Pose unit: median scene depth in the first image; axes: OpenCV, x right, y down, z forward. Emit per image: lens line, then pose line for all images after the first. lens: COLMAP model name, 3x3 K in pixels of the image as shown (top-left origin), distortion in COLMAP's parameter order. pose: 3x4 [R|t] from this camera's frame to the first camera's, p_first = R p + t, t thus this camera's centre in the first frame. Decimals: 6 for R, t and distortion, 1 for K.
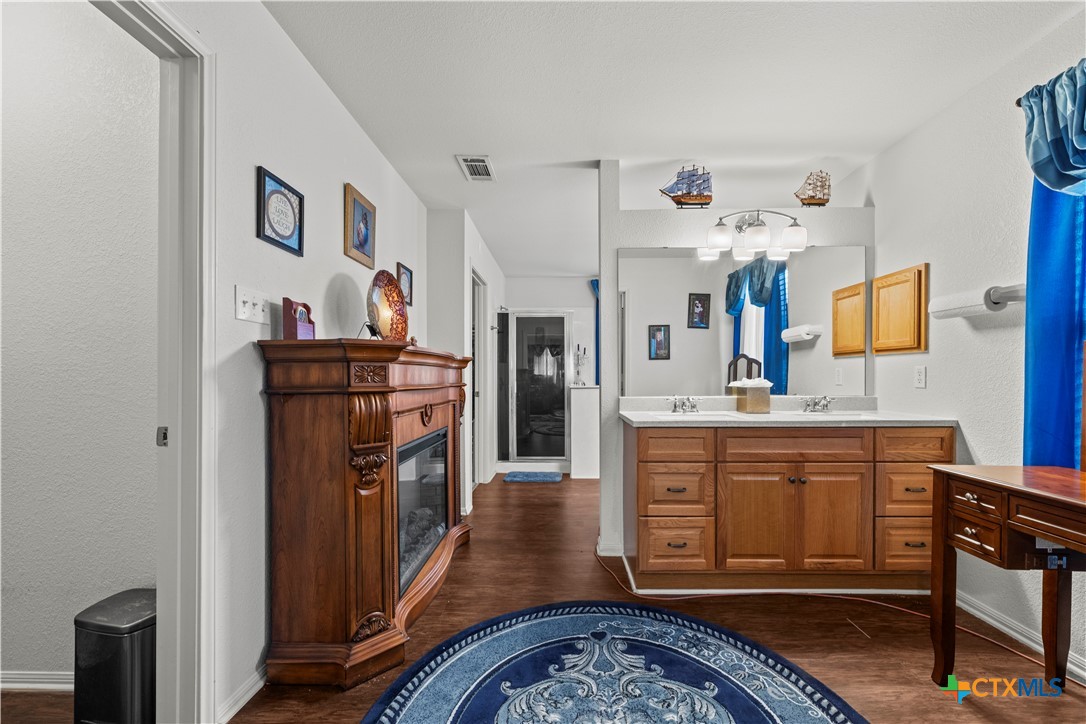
lens RADIAL K [[435.4, 0, 551.7], [0, 435.4, 370.8], [0, 0, 1]] dist [-0.000616, 0.000005]
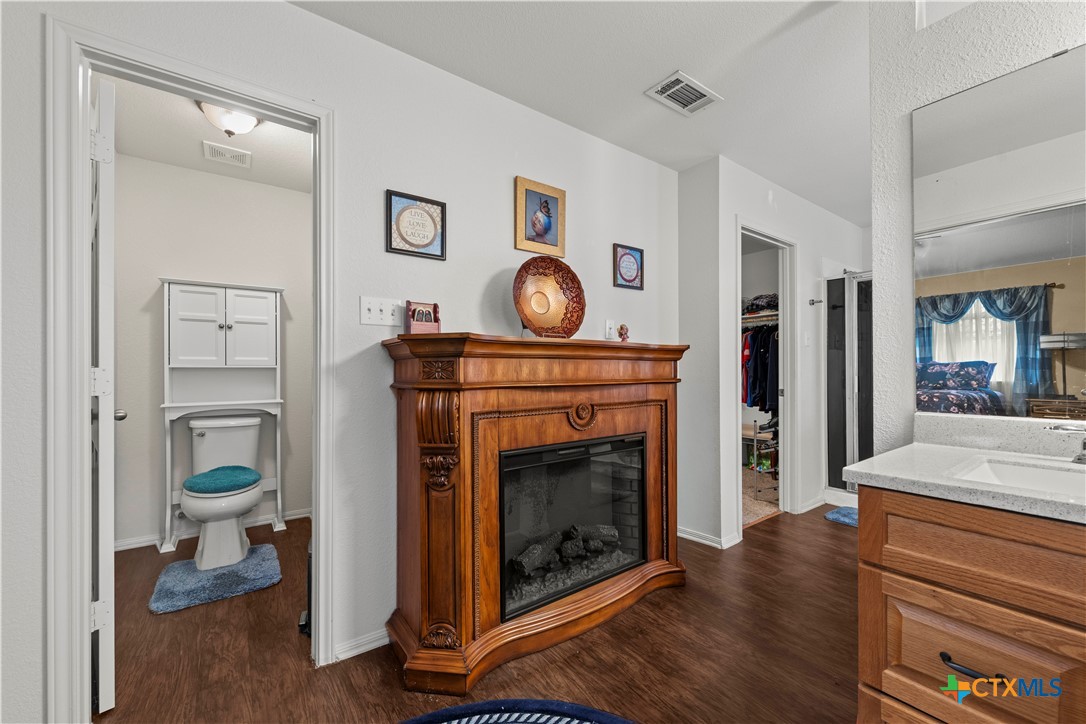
lens RADIAL K [[428.8, 0, 548.9], [0, 428.8, 363.1], [0, 0, 1]] dist [-0.000464, 0.000088]
pose [[0.611574, -0.013246, -0.791076, 0.441697], [0.015064, 0.999874, -0.005097, 0.000985], [0.791044, -0.008800, 0.611697, 0.583780]]
